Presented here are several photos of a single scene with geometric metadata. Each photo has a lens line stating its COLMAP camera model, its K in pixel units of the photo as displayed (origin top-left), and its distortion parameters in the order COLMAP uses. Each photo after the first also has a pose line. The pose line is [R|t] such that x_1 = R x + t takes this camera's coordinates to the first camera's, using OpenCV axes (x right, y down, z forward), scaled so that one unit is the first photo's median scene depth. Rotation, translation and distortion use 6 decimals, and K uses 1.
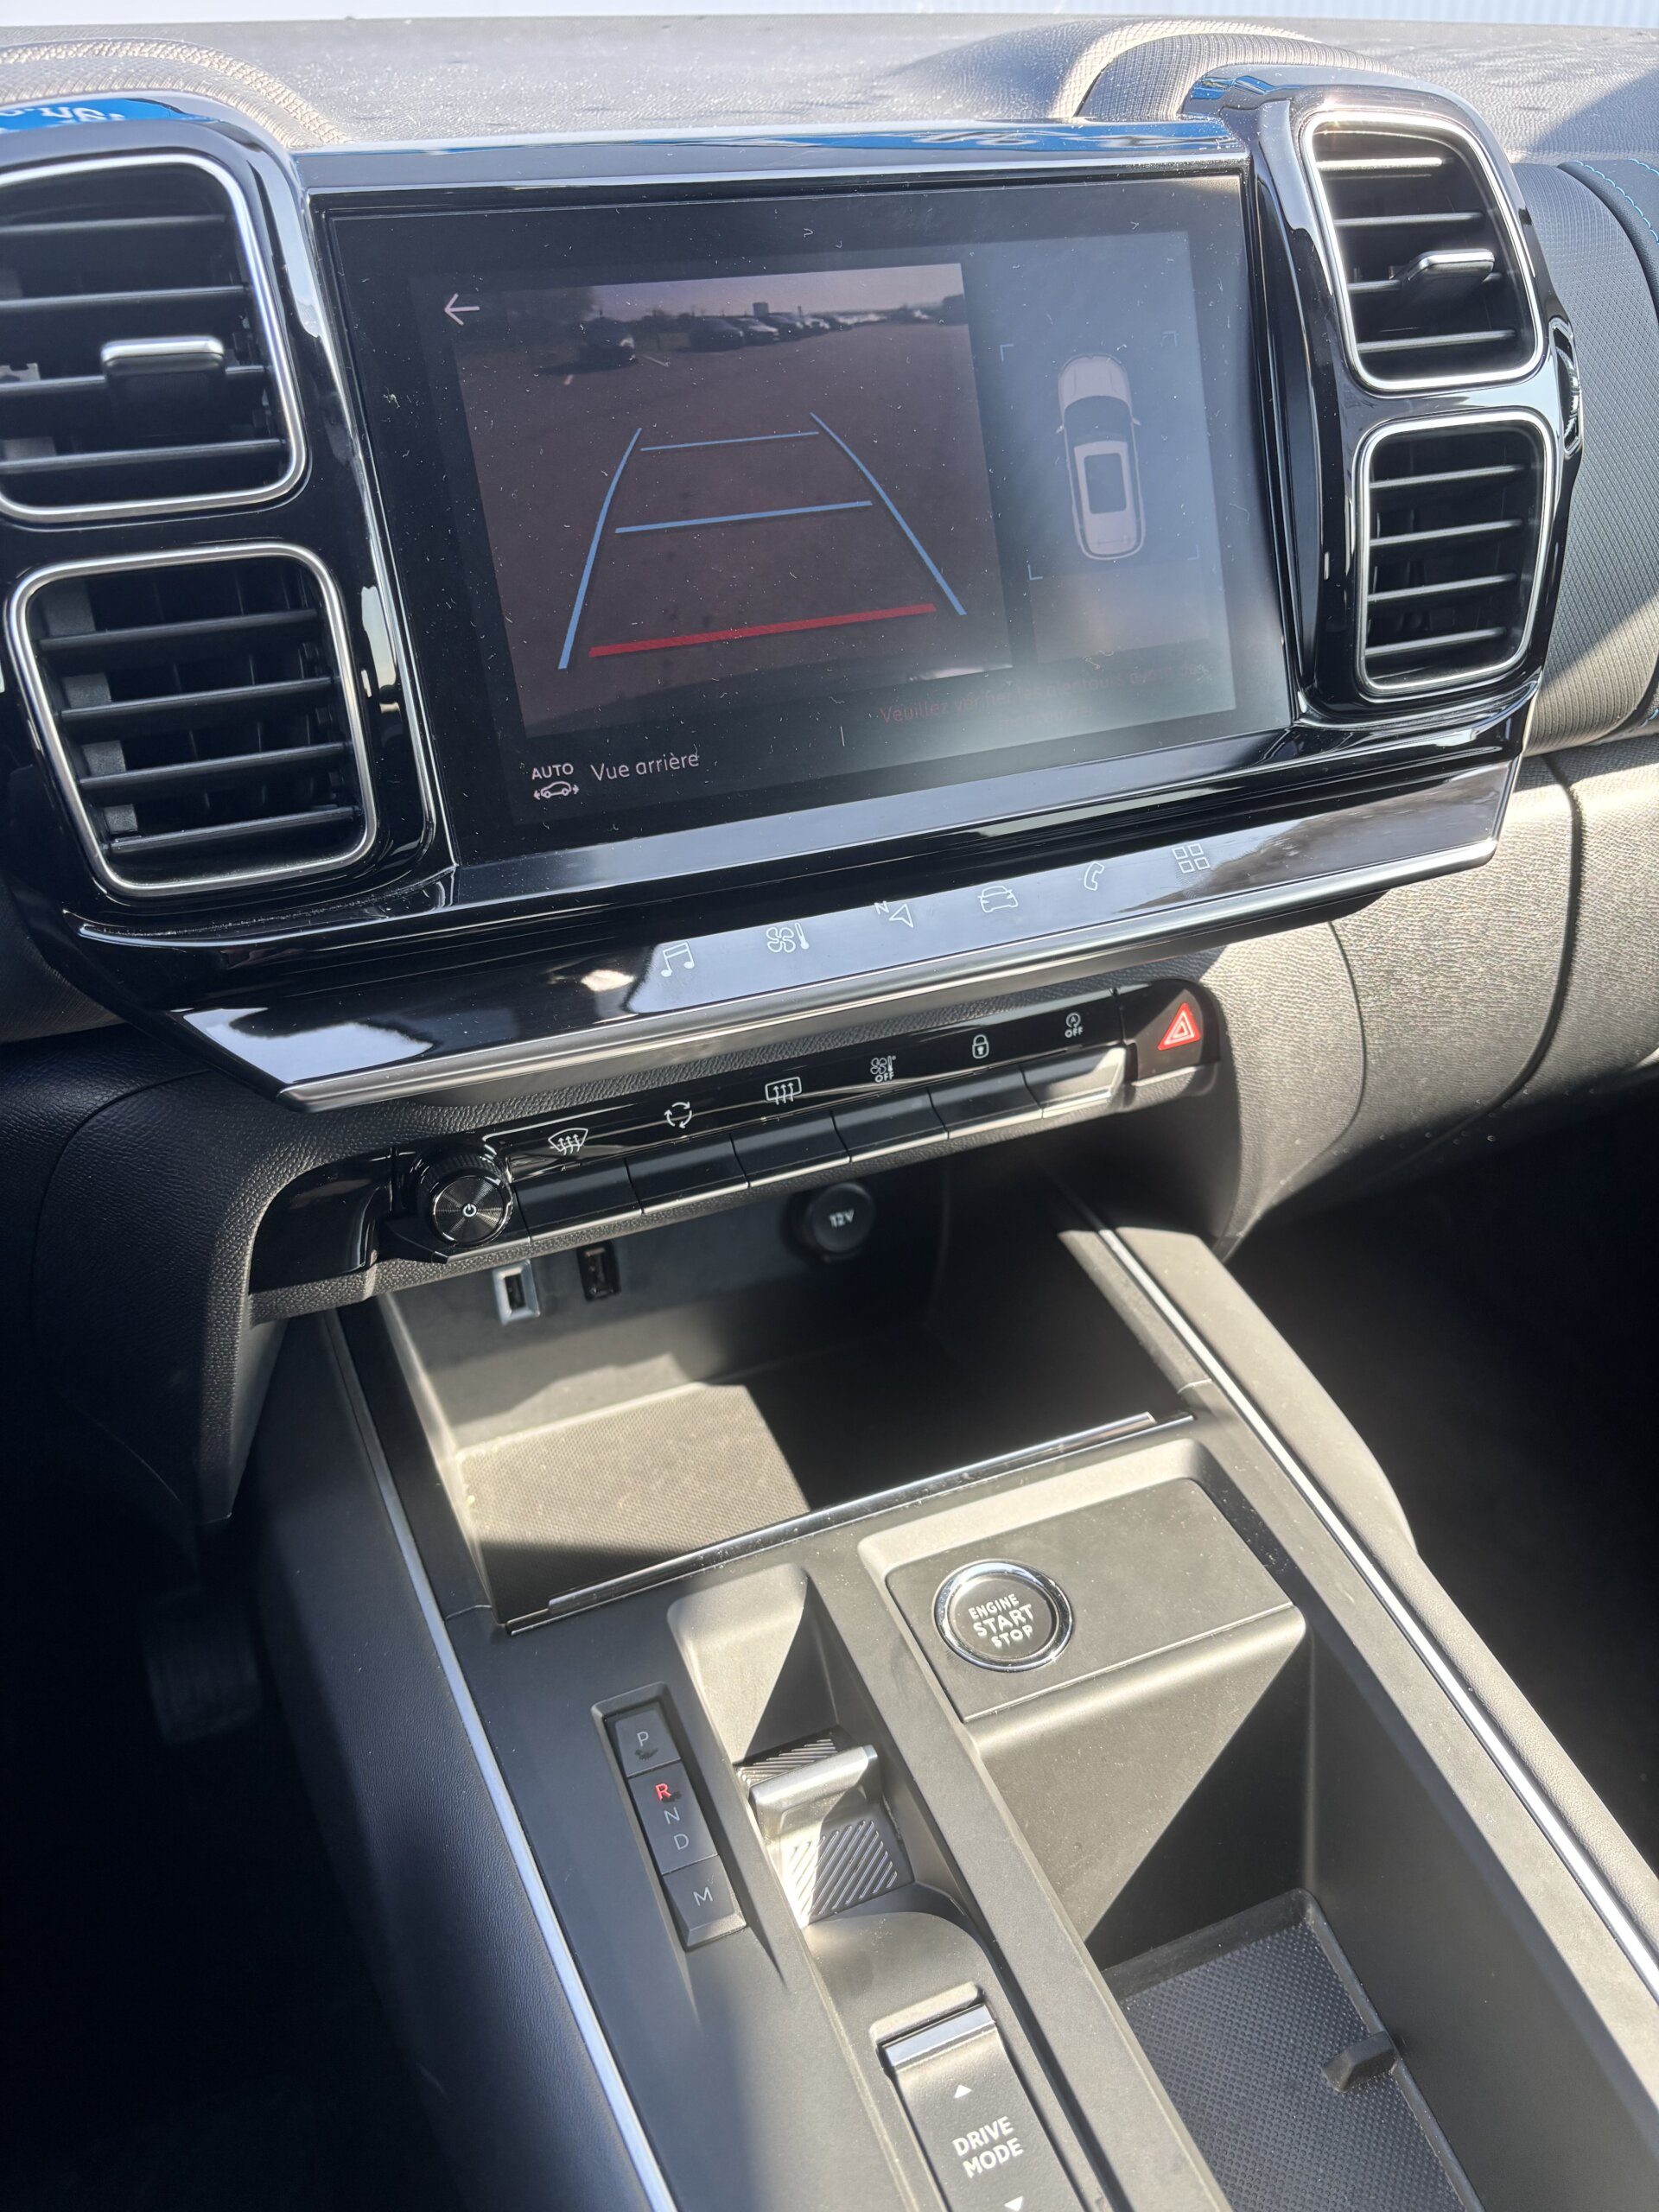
lens RADIAL K [[1696.4, 0, 844.8], [0, 1696.4, 1093.4], [0, 0, 1]] dist [0.054032, -0.045483]
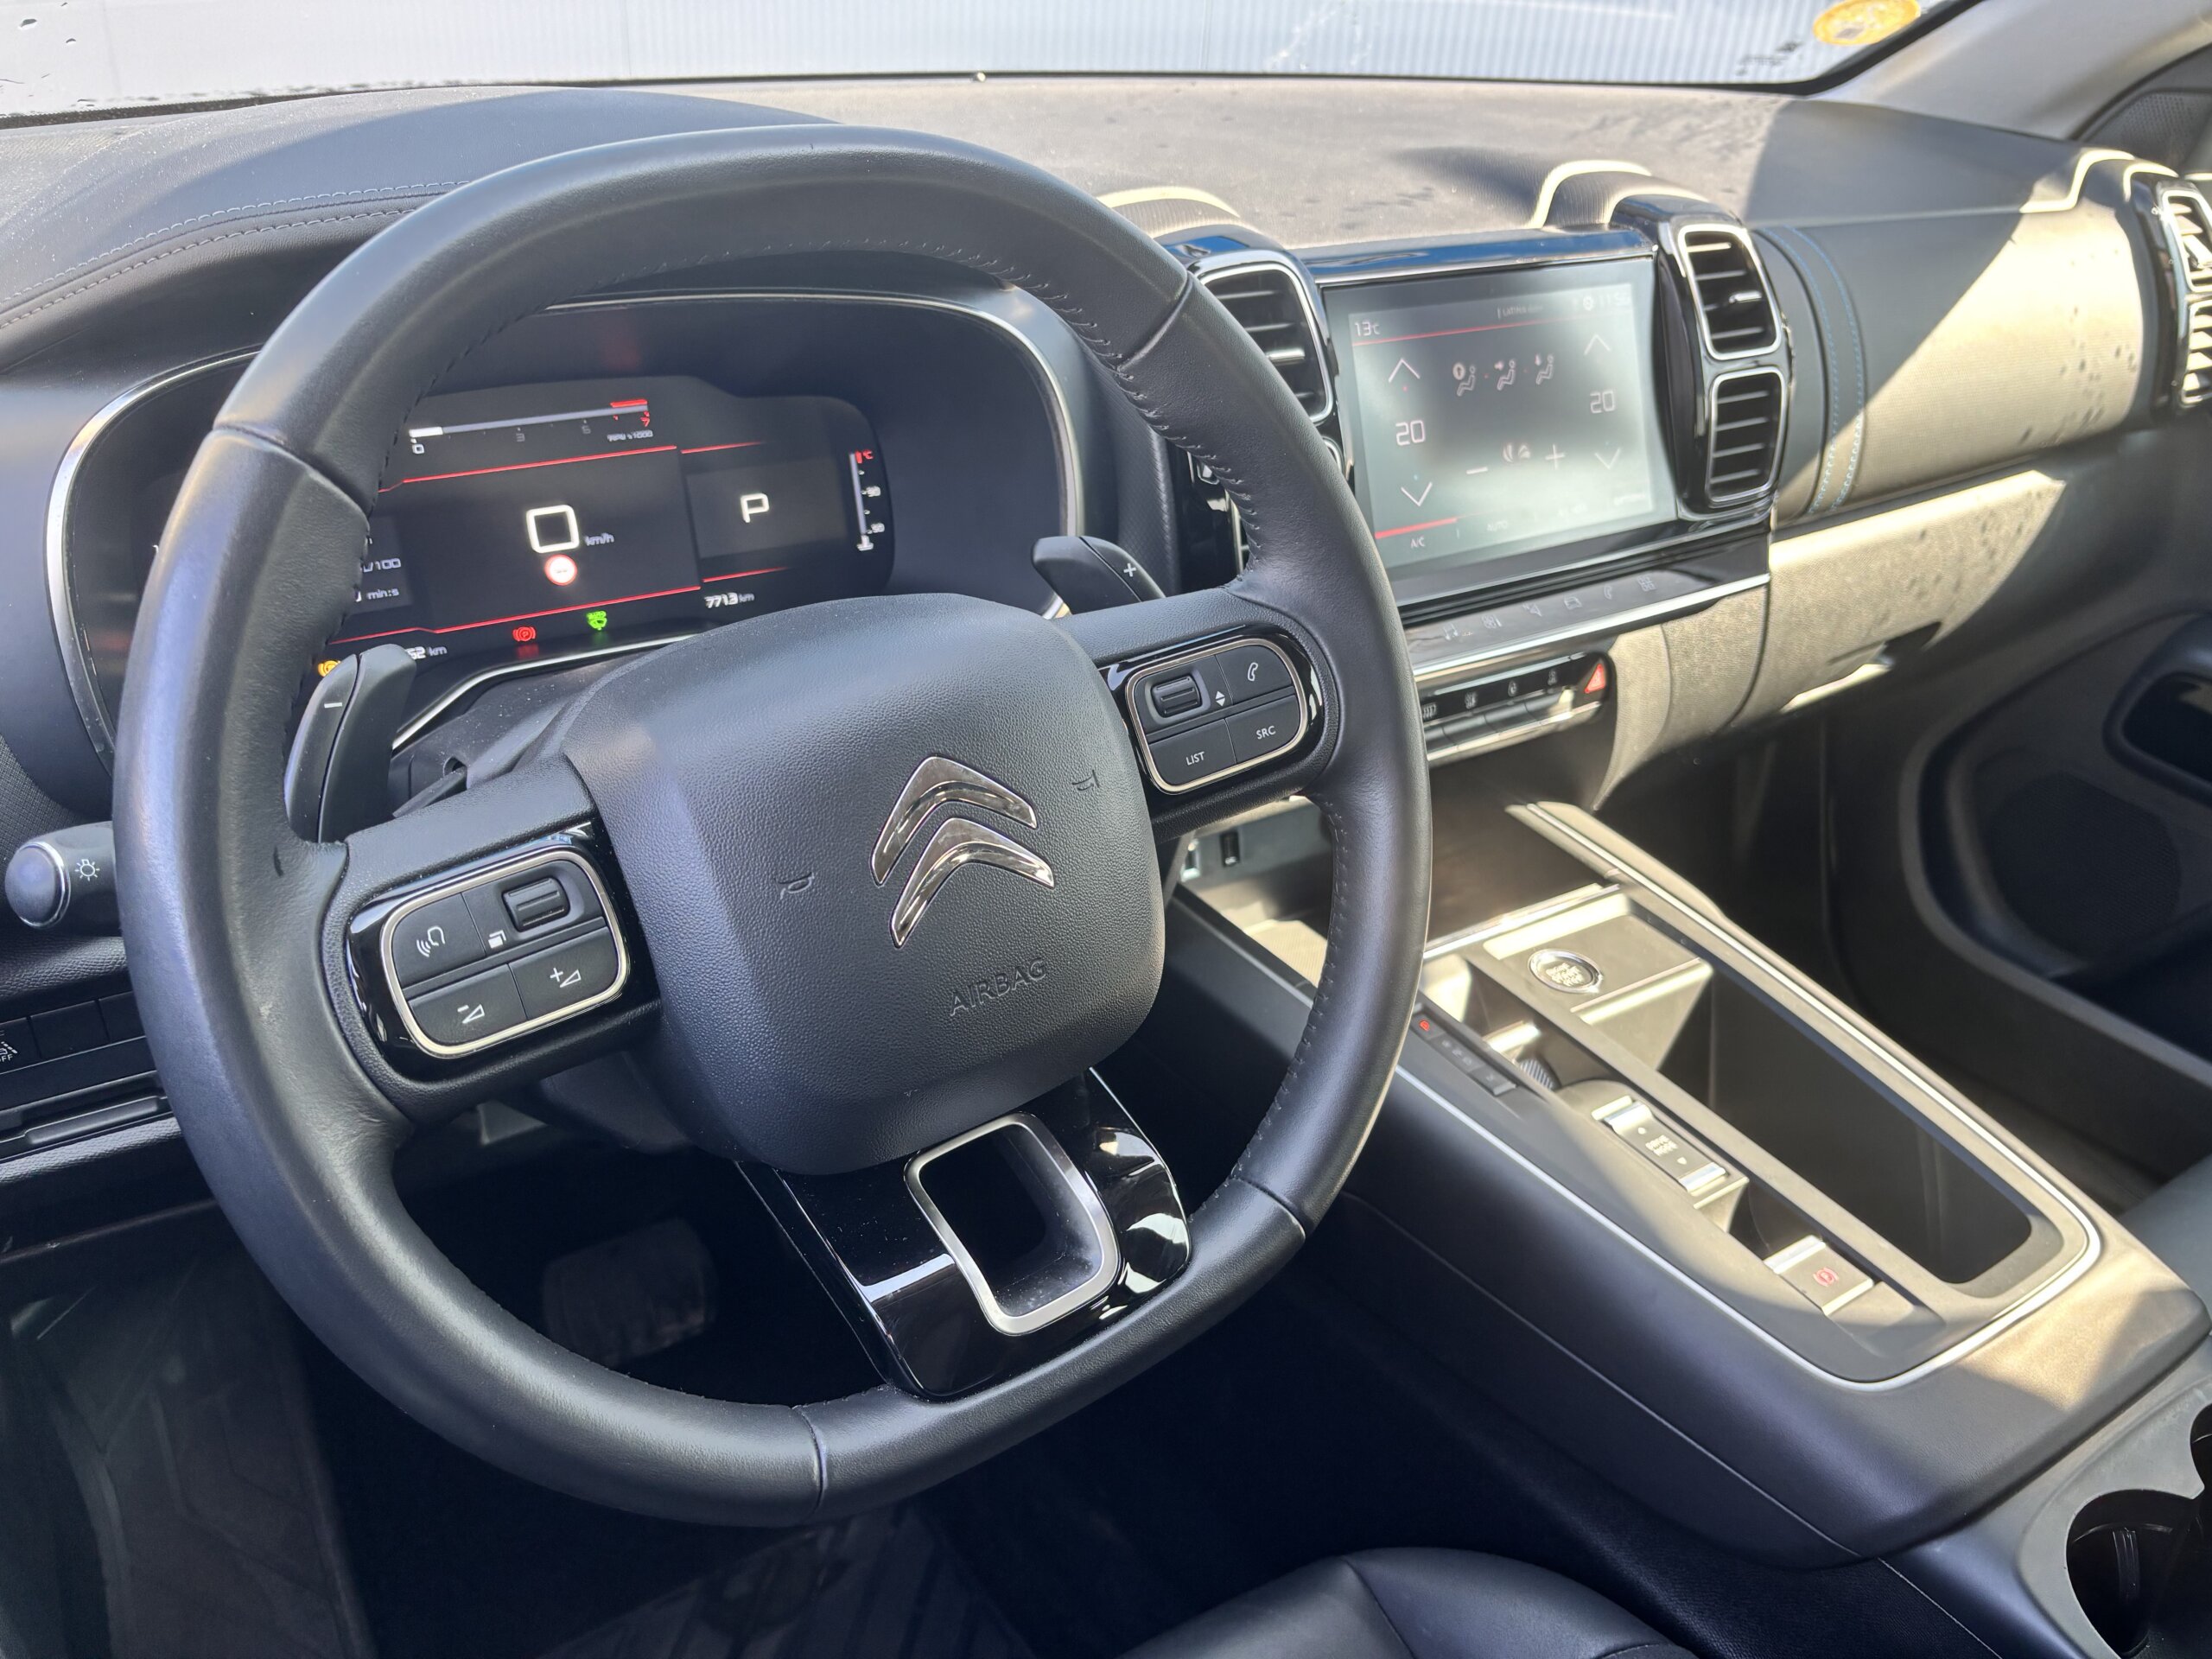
lens RADIAL K [[1696.4, 0, 1111.2], [0, 1696.4, 820.1], [0, 0, 1]] dist [0.054032, -0.045483]
pose [[0.977688, -0.038507, 0.206500, -0.822011], [0.047168, 0.998195, -0.037184, 0.183312], [-0.204696, 0.046095, 0.977740, -0.814837]]
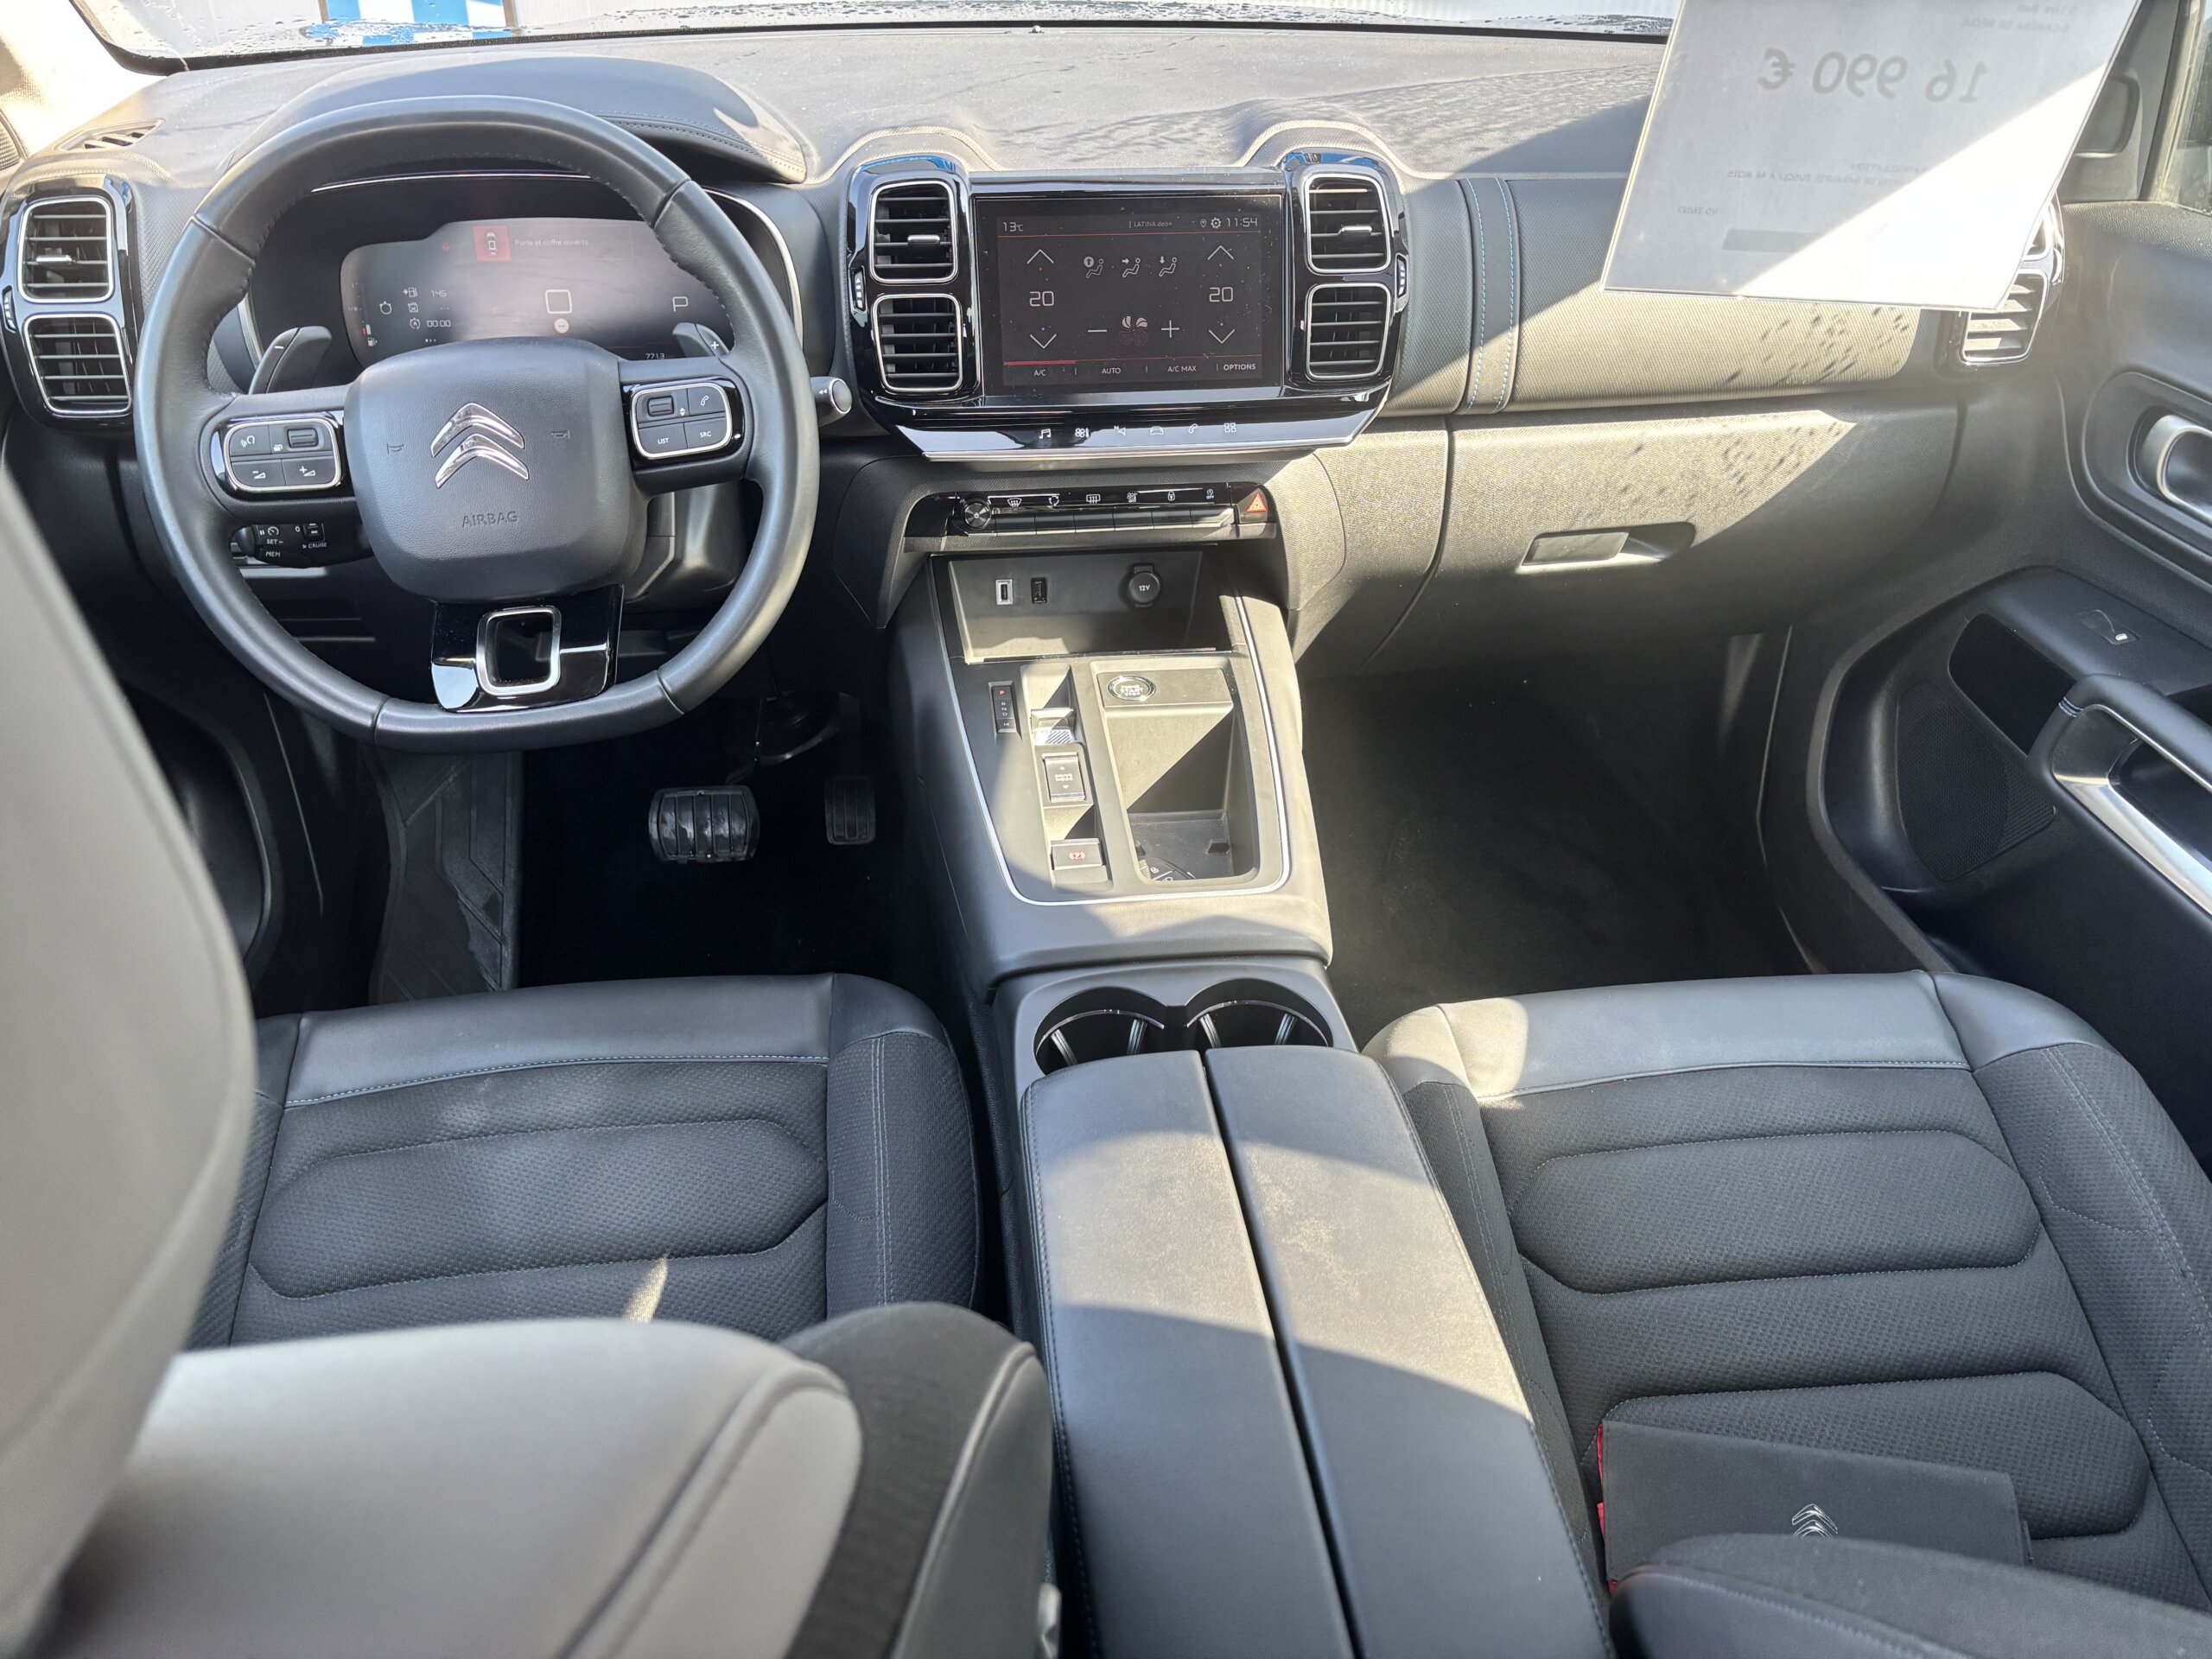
lens RADIAL K [[1696.4, 0, 1098.7], [0, 1696.4, 837.3], [0, 0, 1]] dist [0.054032, -0.045483]
pose [[0.958646, 0.175132, -0.224336, 0.728824], [-0.166428, 0.984388, 0.057292, 0.402143], [0.230867, -0.017587, 0.972826, -1.801628]]
